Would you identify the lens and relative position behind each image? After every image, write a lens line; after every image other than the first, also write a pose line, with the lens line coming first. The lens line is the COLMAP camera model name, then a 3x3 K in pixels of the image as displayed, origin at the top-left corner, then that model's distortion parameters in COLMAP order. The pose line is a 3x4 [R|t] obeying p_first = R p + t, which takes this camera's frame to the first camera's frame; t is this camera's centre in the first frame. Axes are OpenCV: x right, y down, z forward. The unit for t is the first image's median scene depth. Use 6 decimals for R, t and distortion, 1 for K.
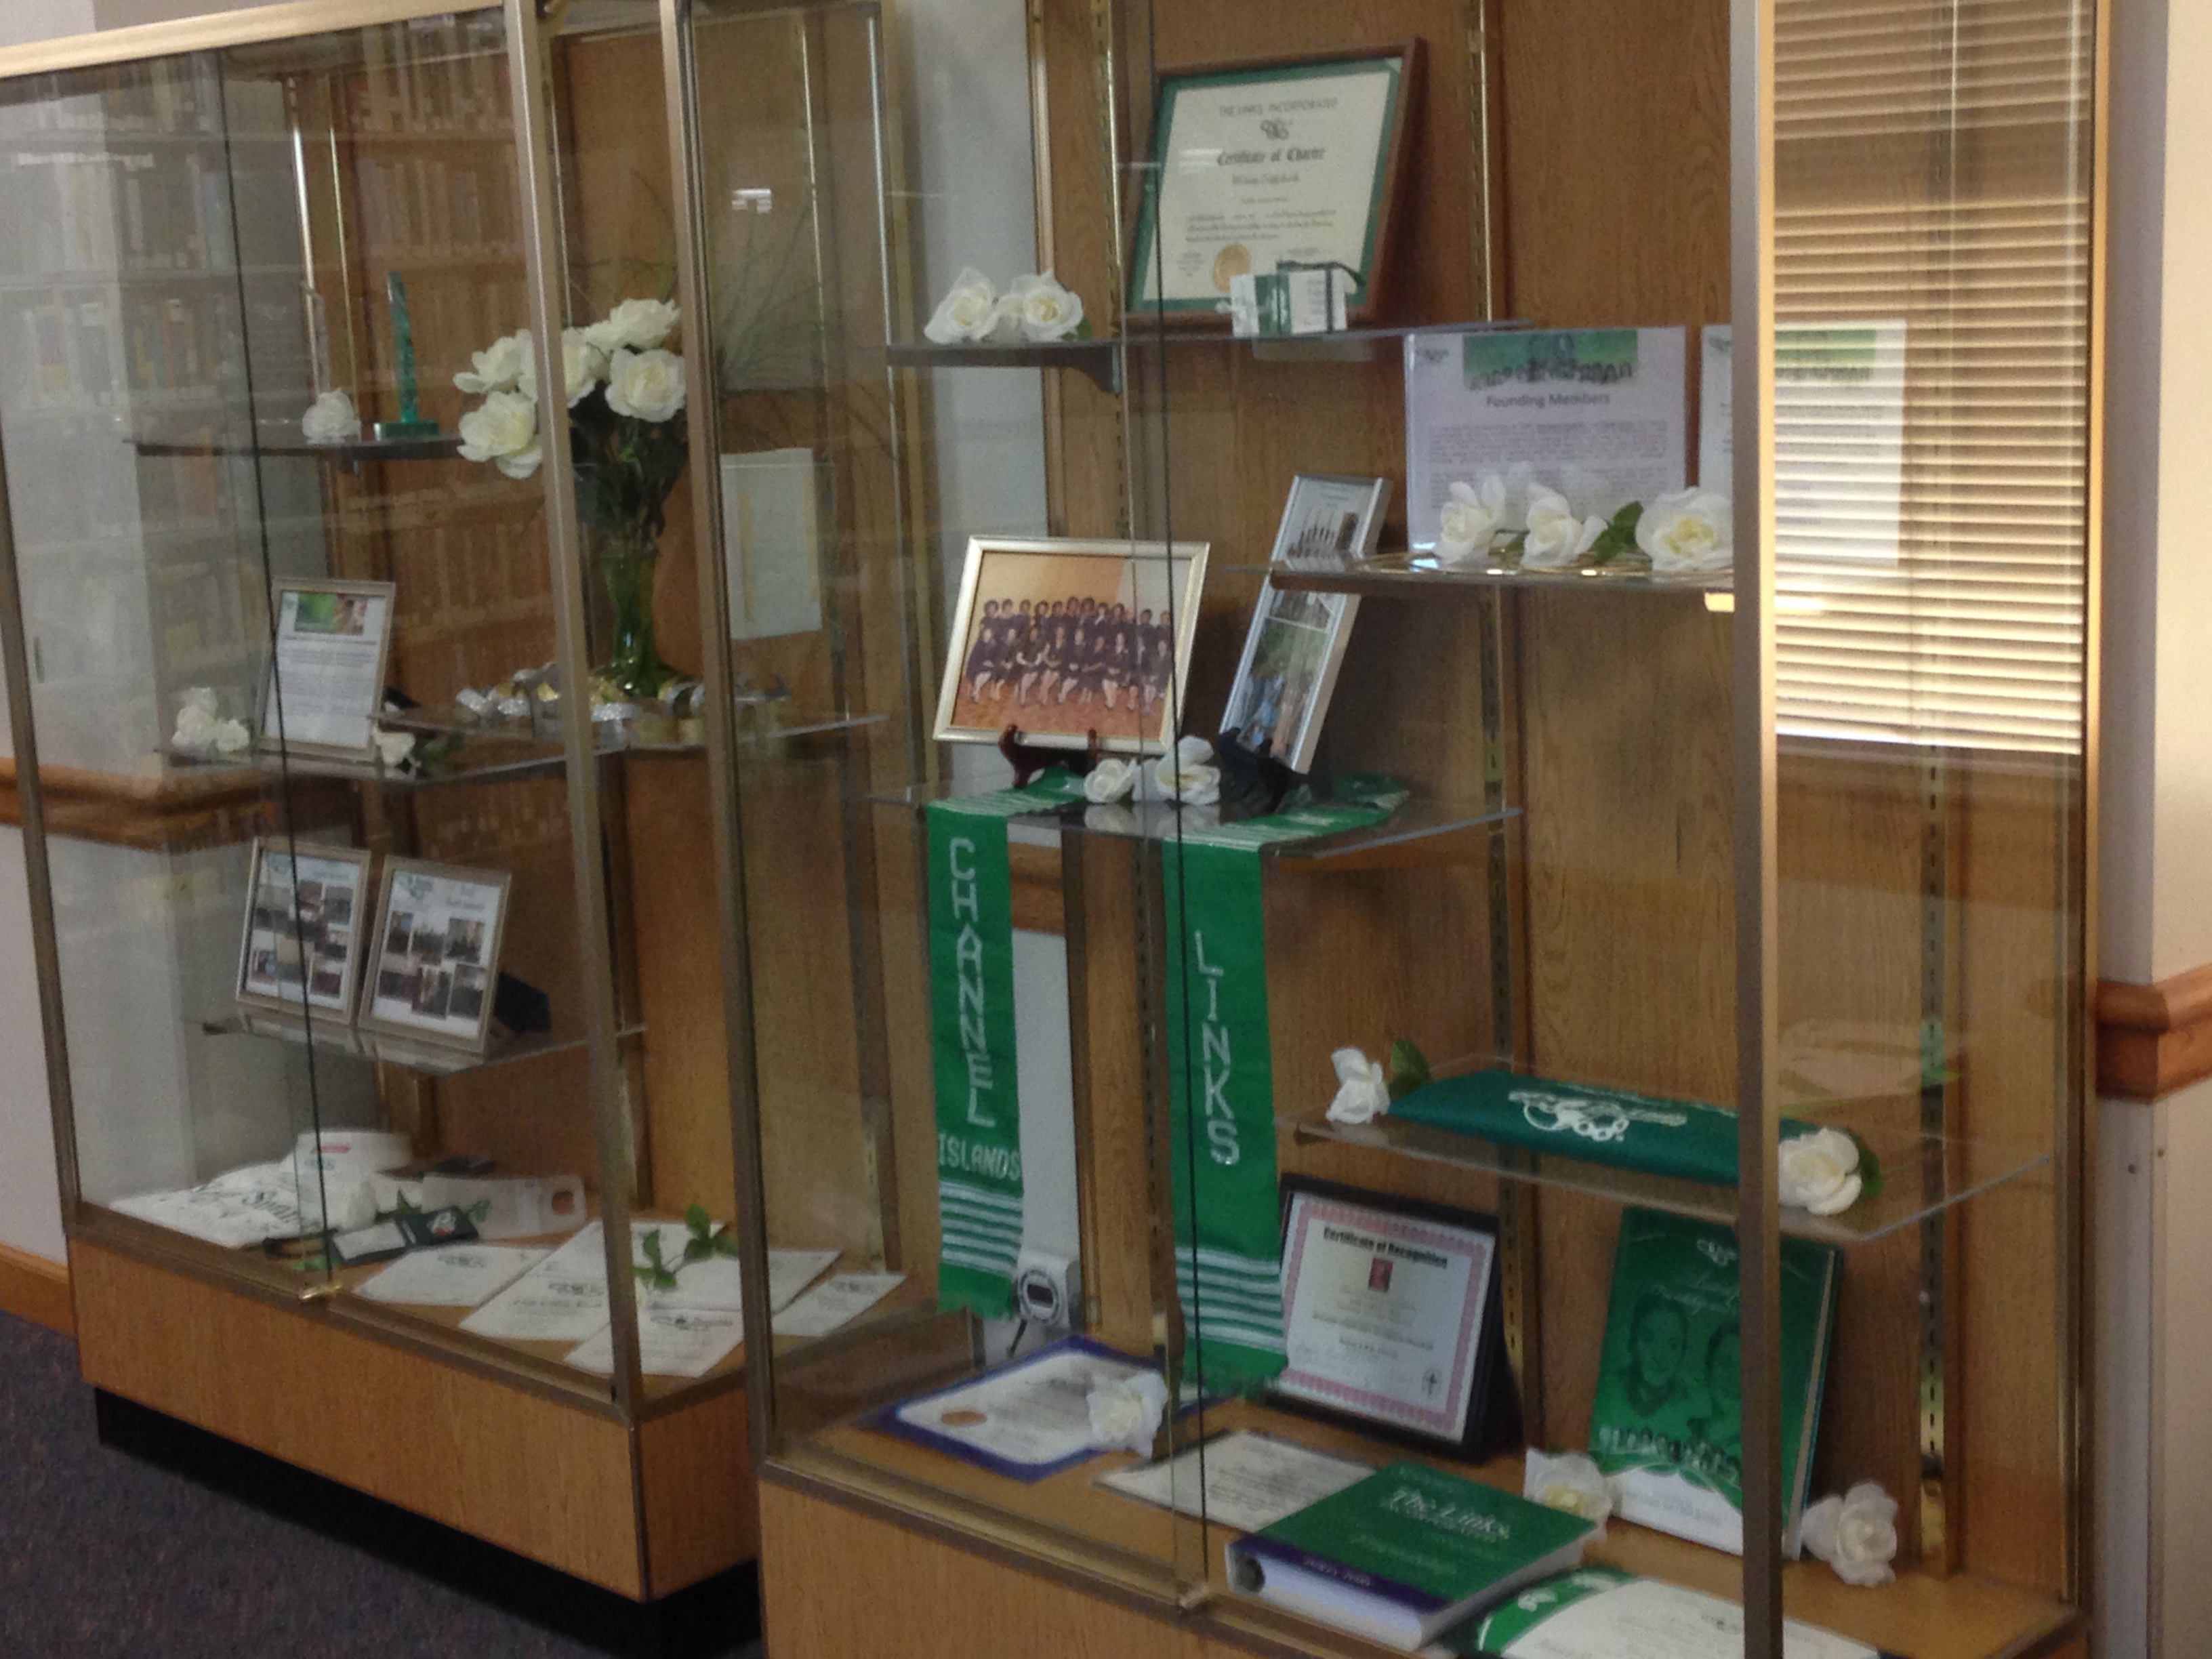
lens RADIAL K [[3323.4, 0, 1106.0], [0, 3323.4, 808.7], [0, 0, 1]] dist [0.014595, 0.000000]
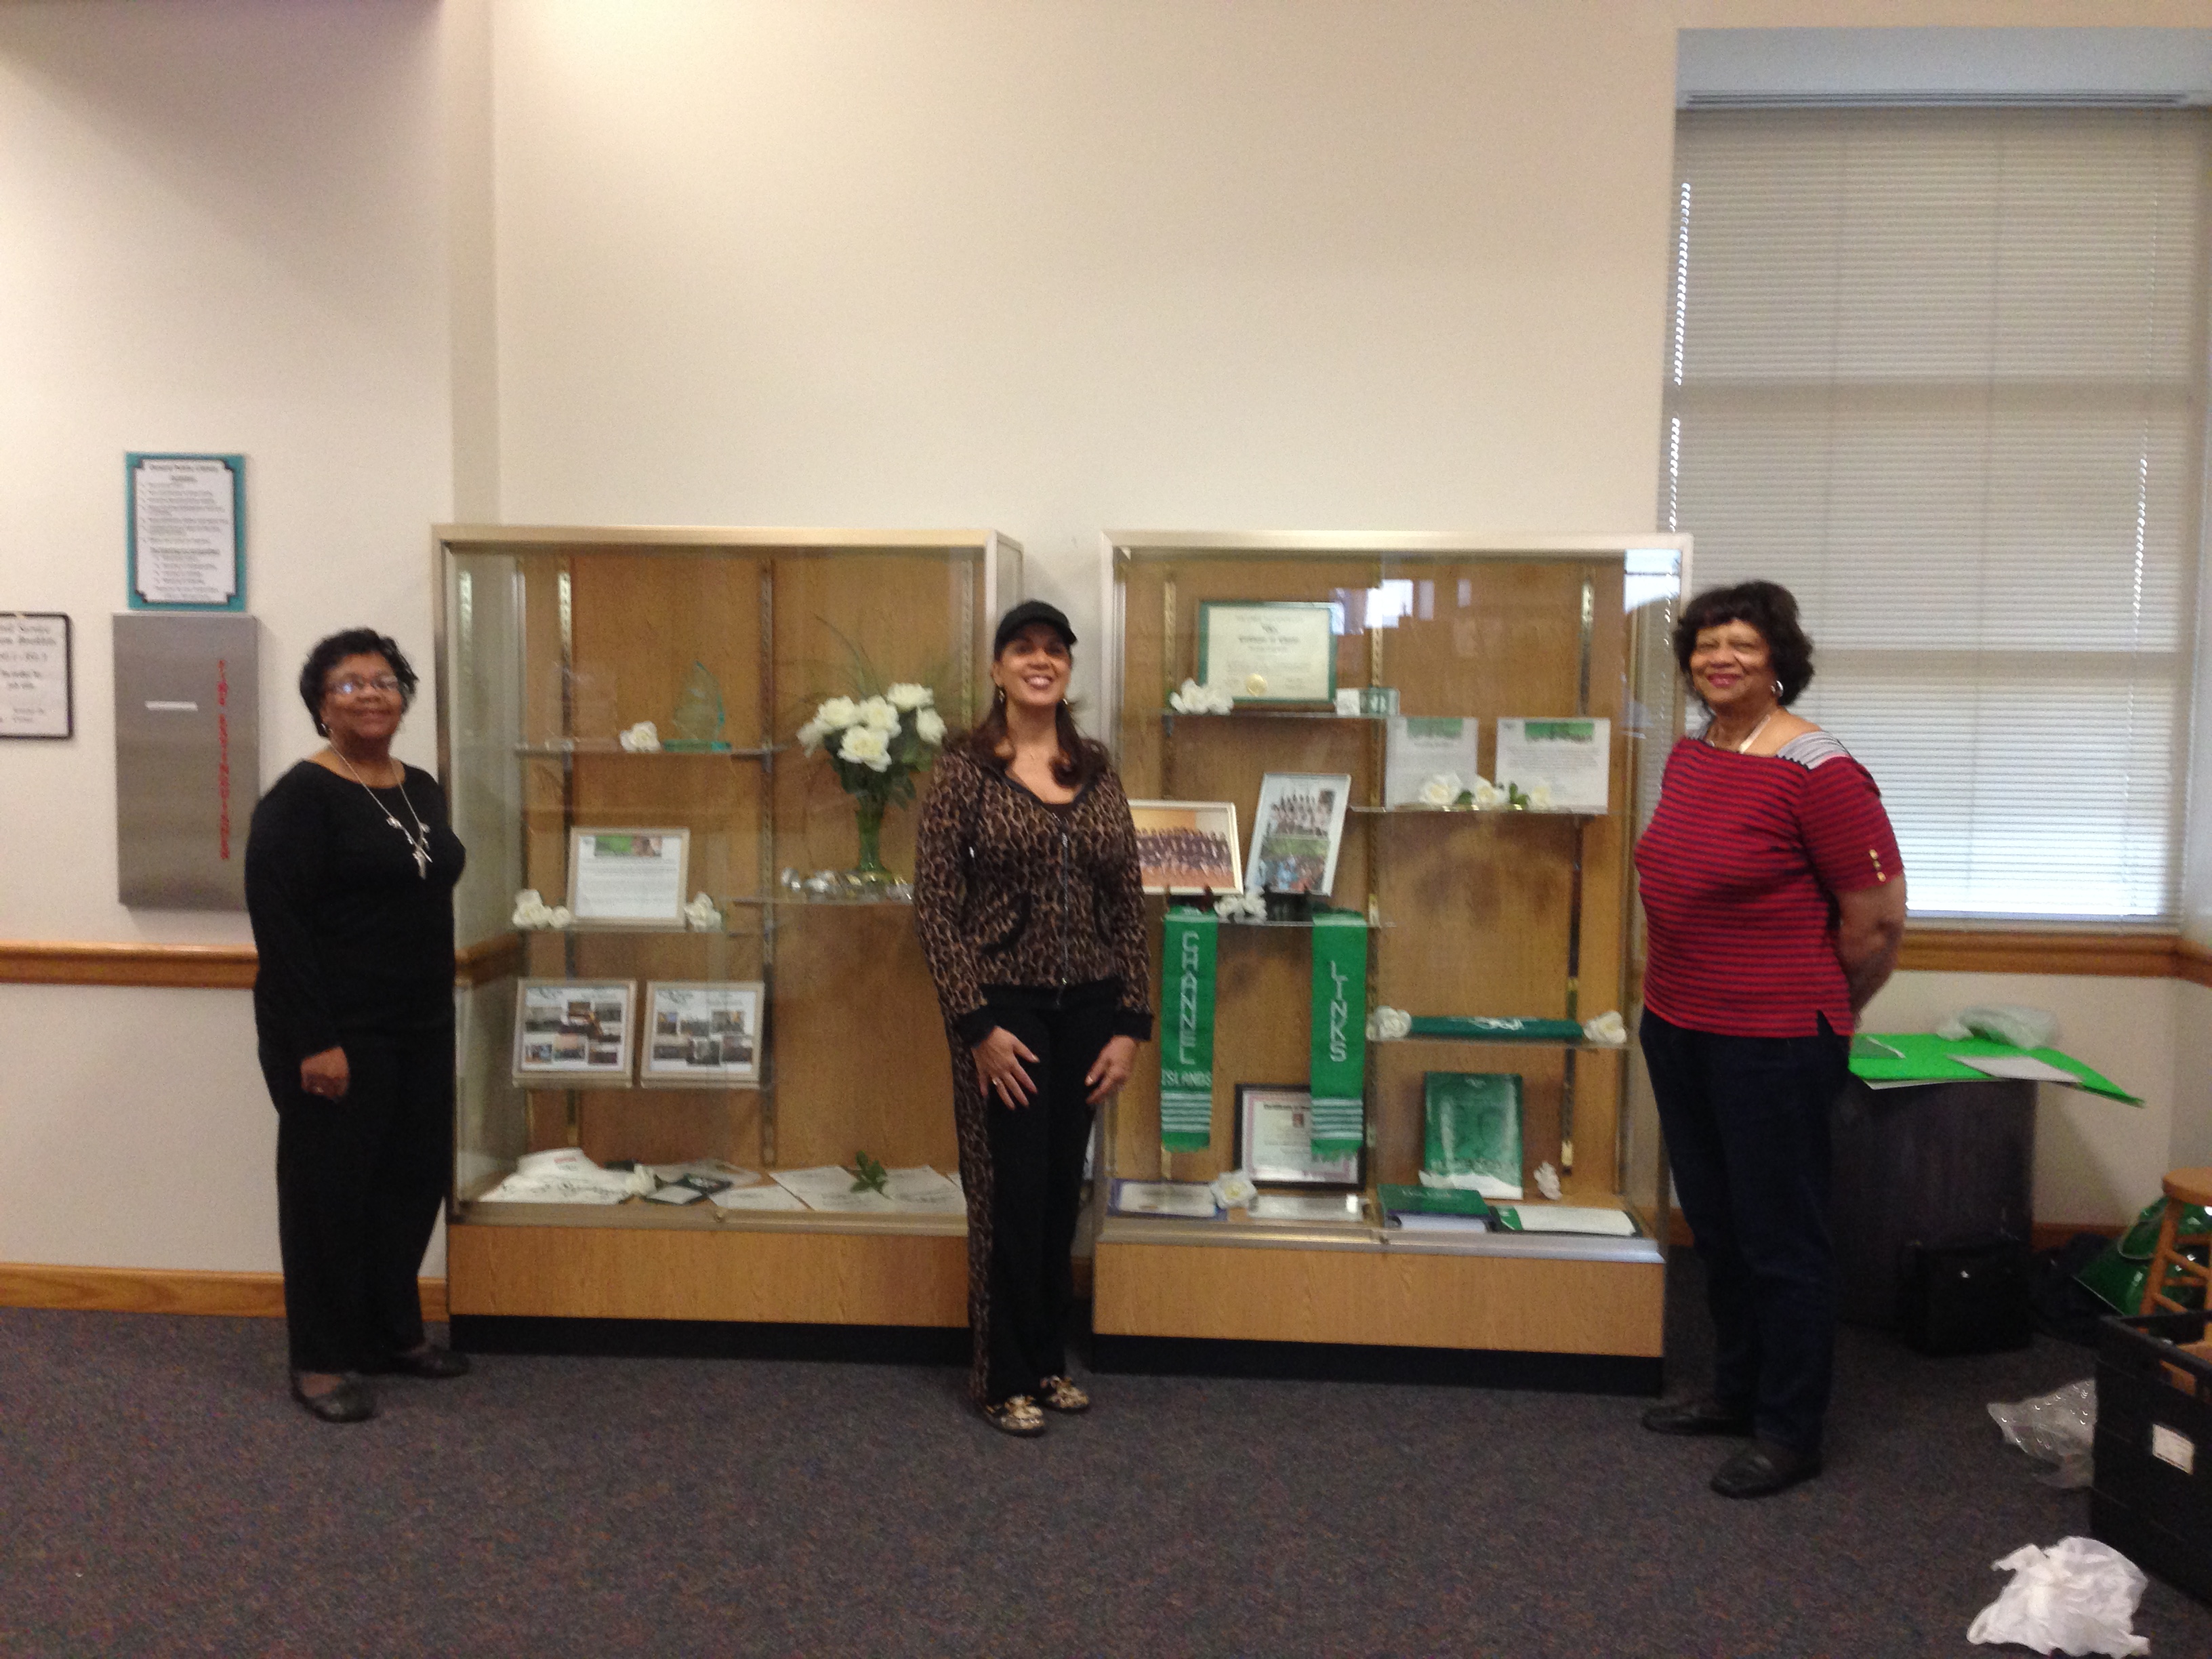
lens RADIAL K [[2145.0, 0, 1099.2], [0, 2145.0, 838.5], [0, 0, 1]] dist [0.022546, 0.000000]
pose [[0.743697, 0.002959, 0.668510, -1.036842], [0.061373, 0.995465, -0.072681, 0.046427], [-0.665693, 0.095081, 0.740143, -0.031776]]
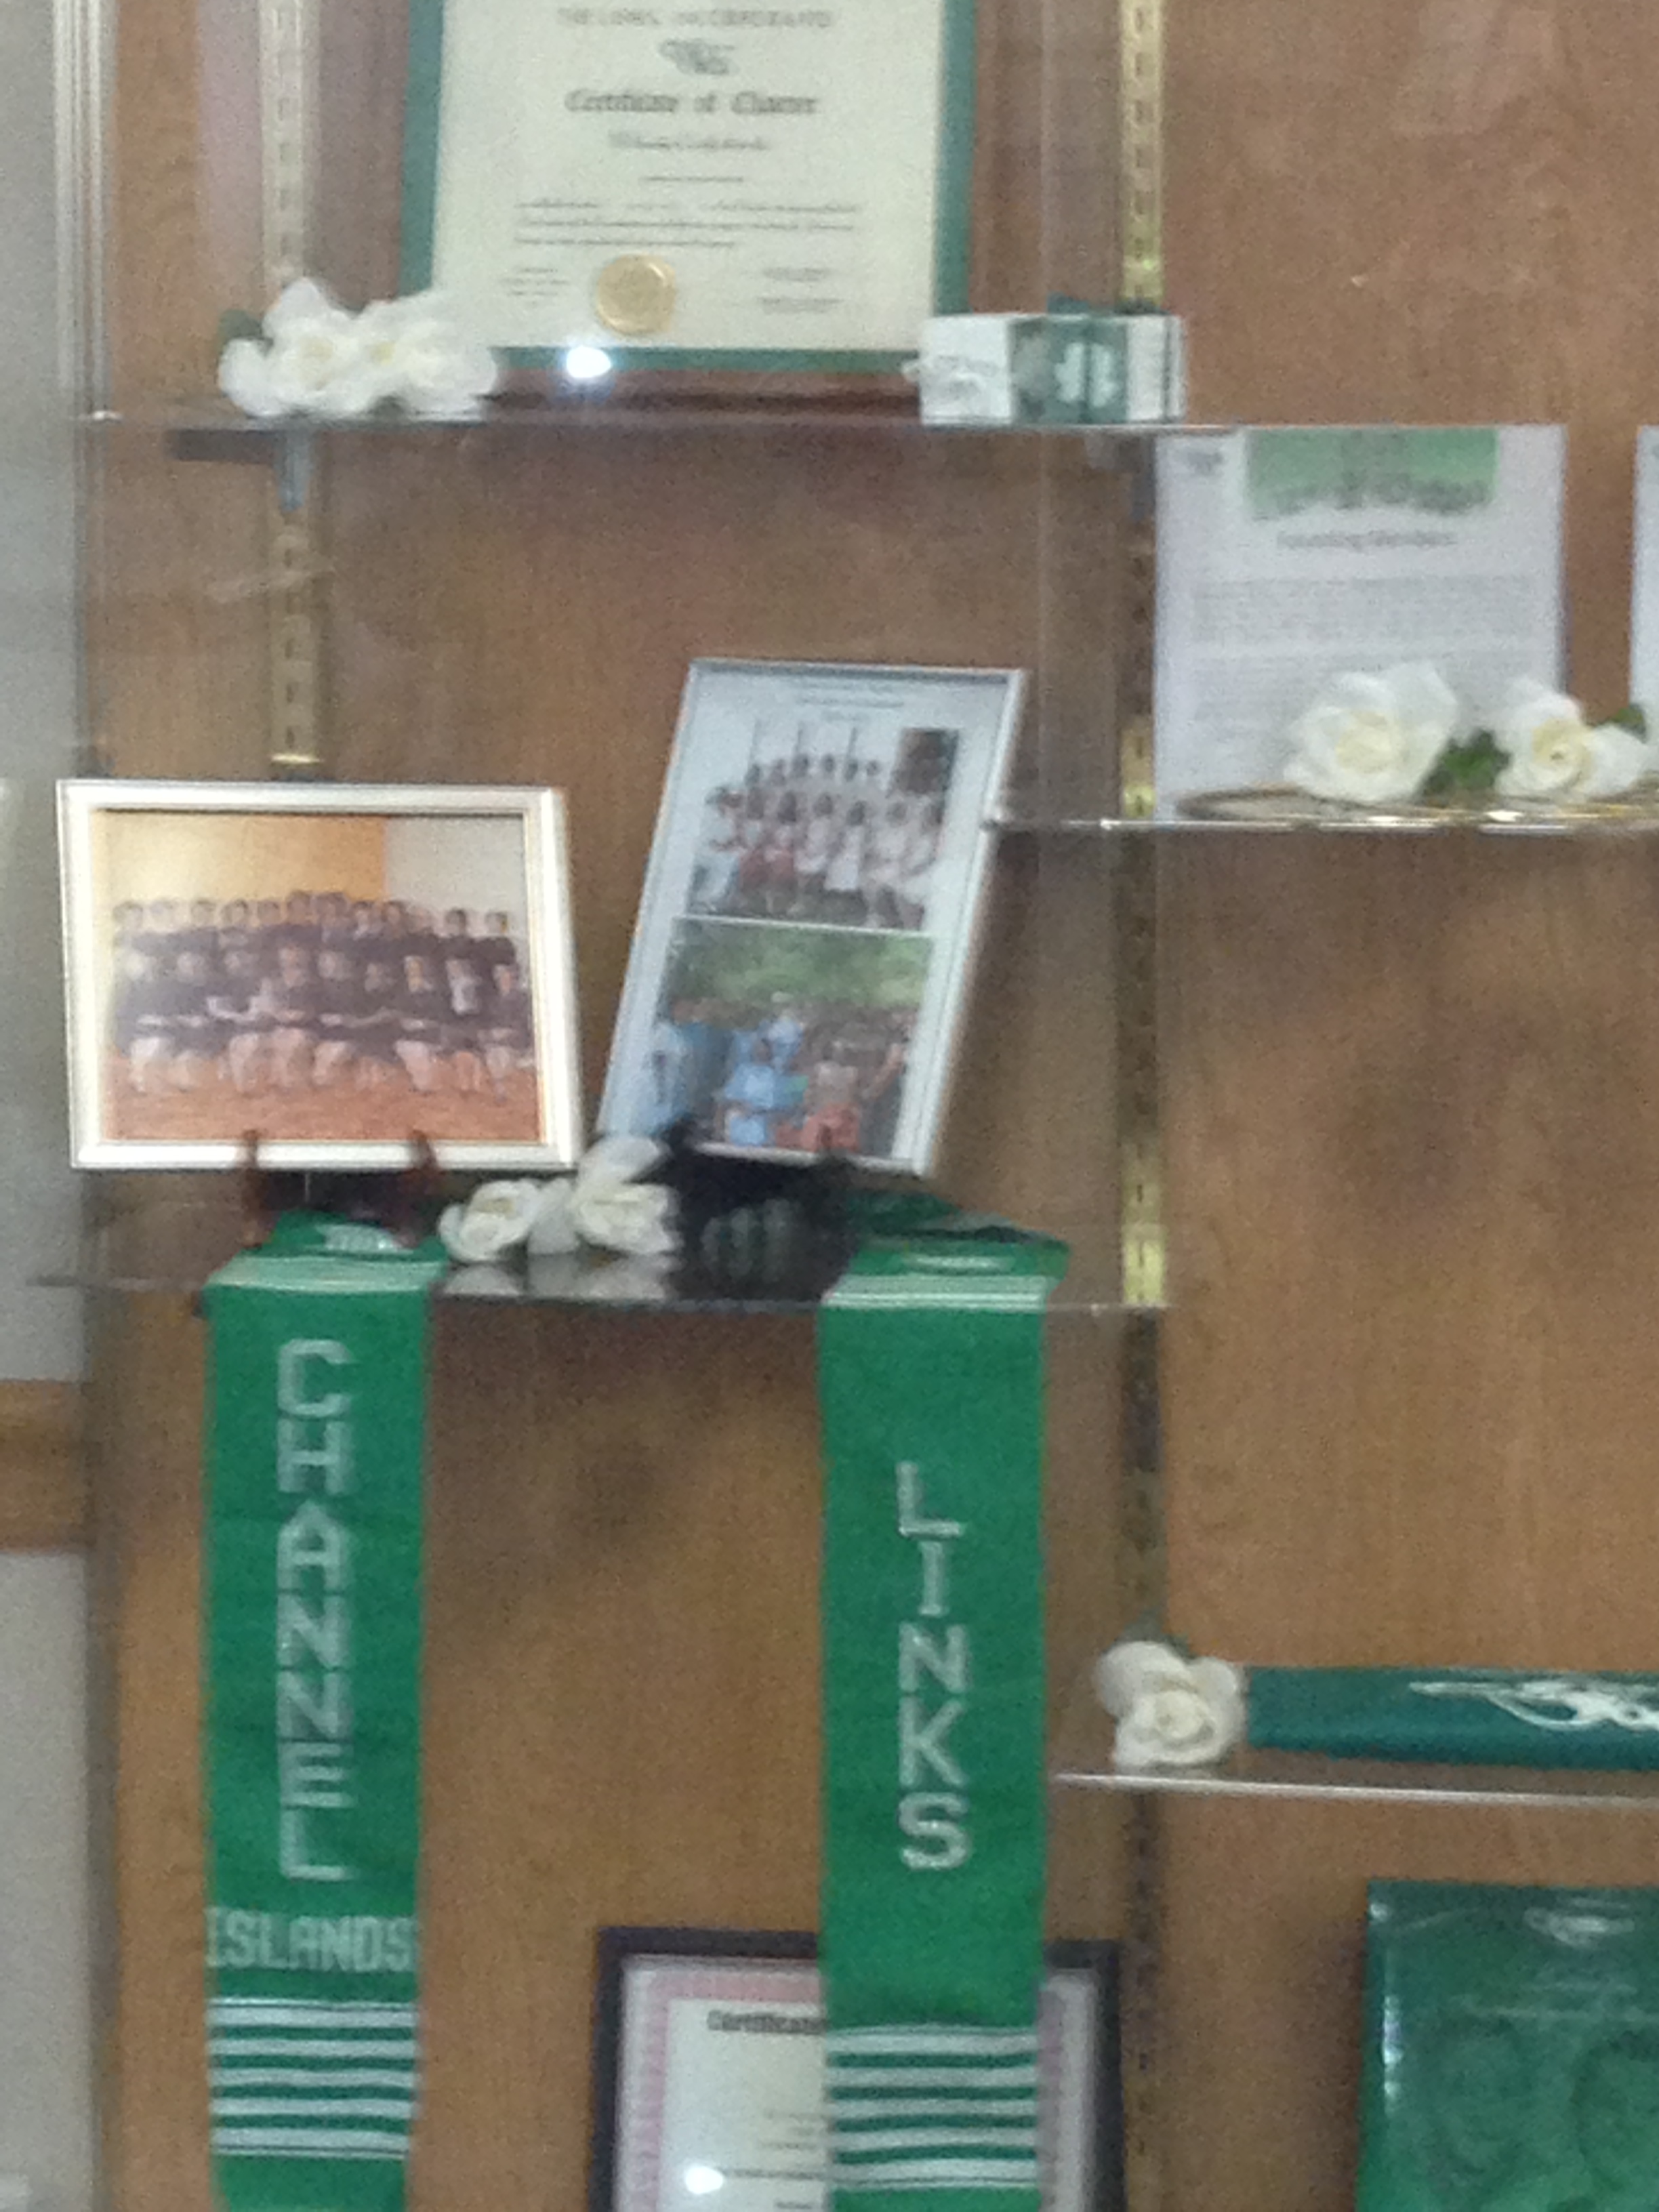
lens RADIAL K [[7172.9, 0, 833.4], [0, 7172.9, 1112.7], [0, 0, 1]] dist [-0.031498, 0.000000]
pose [[0.769764, -0.036879, 0.637262, -0.701890], [0.065127, 0.997657, -0.020932, 0.002083], [-0.634997, 0.057615, 0.770363, 0.054799]]
